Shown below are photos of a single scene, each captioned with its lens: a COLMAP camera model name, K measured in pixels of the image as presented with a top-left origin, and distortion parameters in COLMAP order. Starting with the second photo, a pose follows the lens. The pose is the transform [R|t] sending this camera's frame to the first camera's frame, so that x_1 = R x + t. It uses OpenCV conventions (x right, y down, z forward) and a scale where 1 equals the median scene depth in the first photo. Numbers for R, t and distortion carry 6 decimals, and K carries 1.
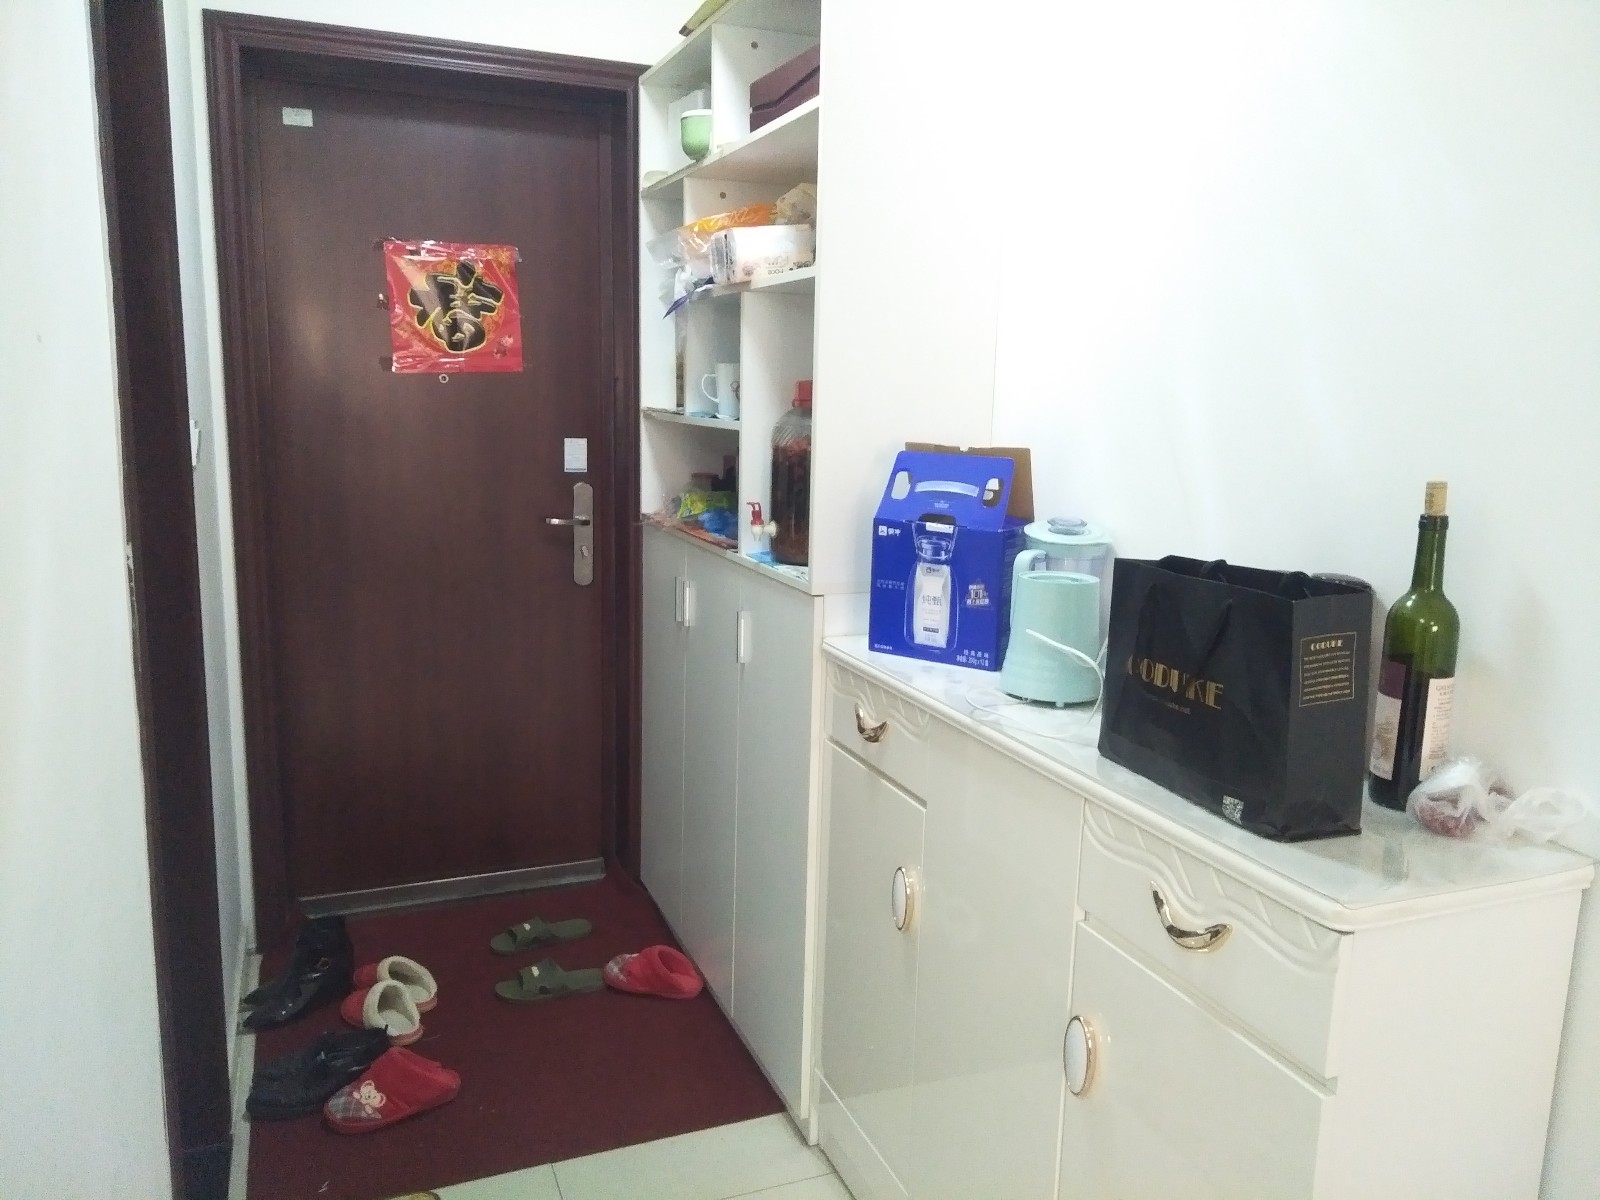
lens RADIAL K [[1169.6, 0, 800.0], [0, 1169.6, 600.0], [0, 0, 1]] dist [0.006800, 0.001024]
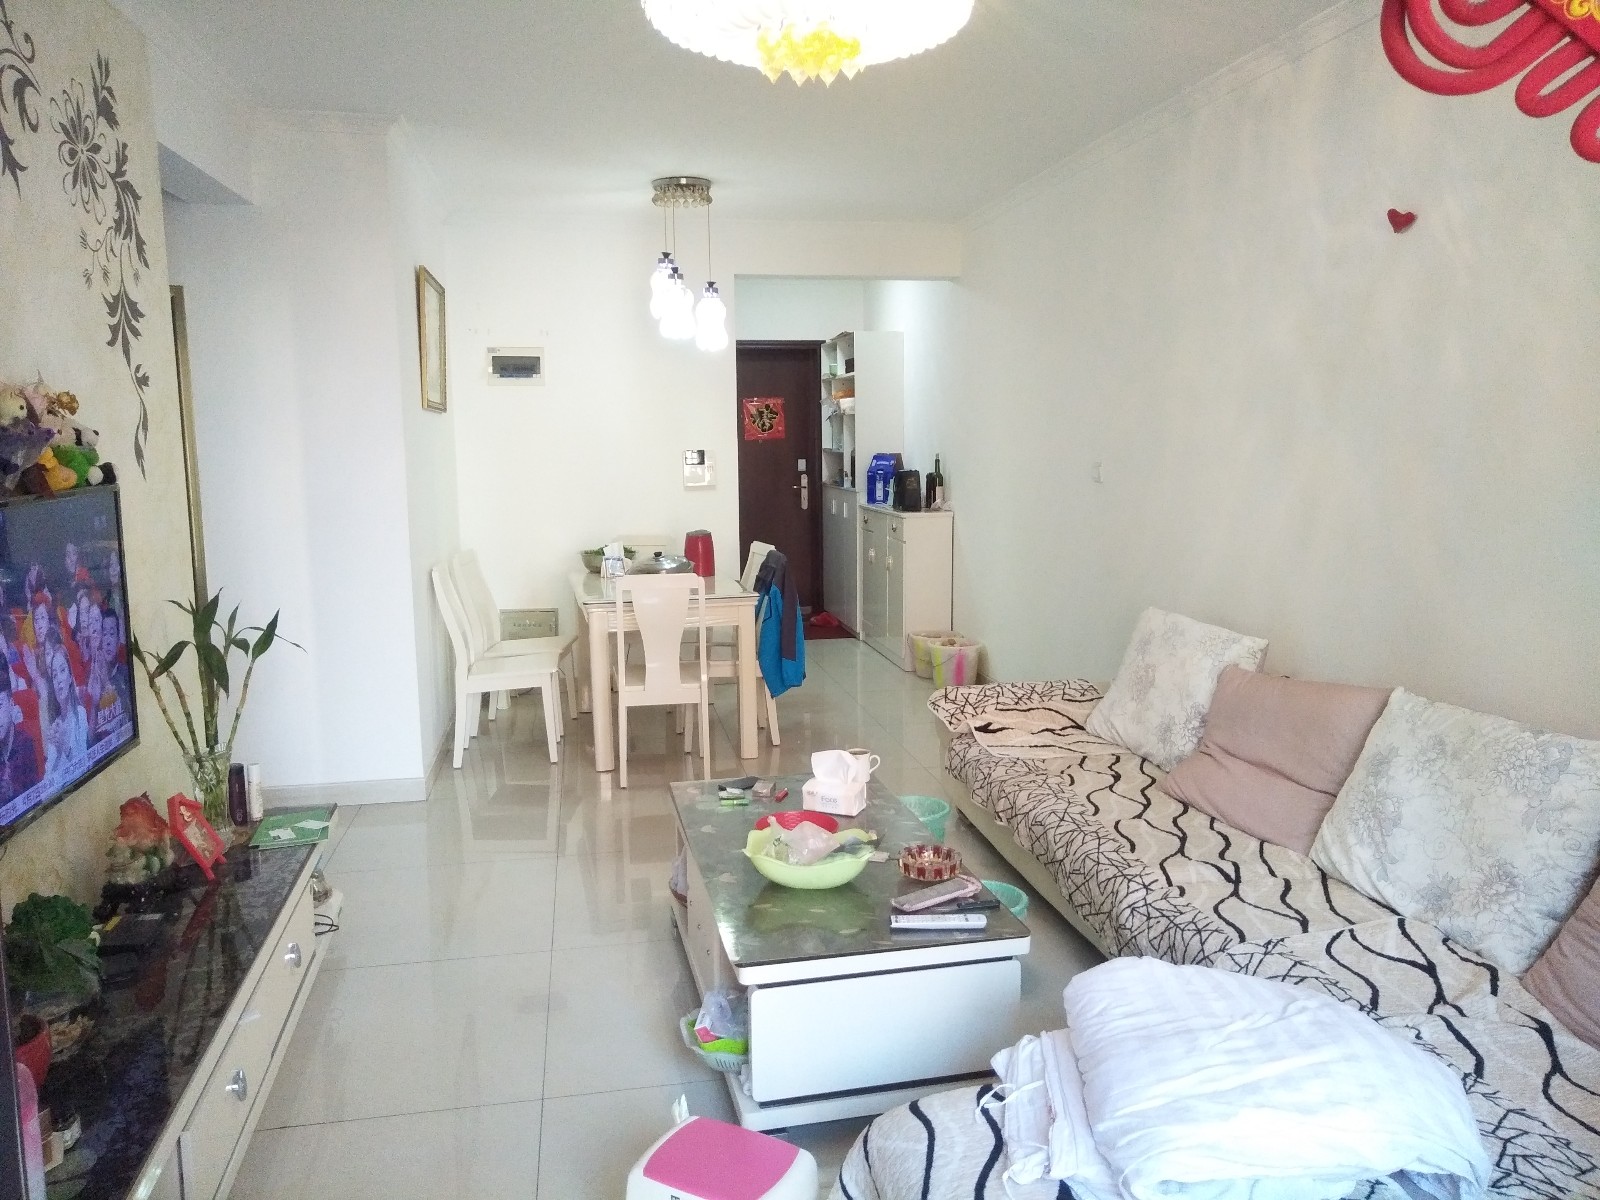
lens RADIAL K [[1169.6, 0, 800.0], [0, 1169.6, 600.0], [0, 0, 1]] dist [0.006800, 0.001024]
pose [[0.976810, -0.006709, -0.214001, 0.556152], [-0.002086, 0.999163, -0.040846, 0.433463], [0.214096, 0.040345, 0.975979, -2.399604]]
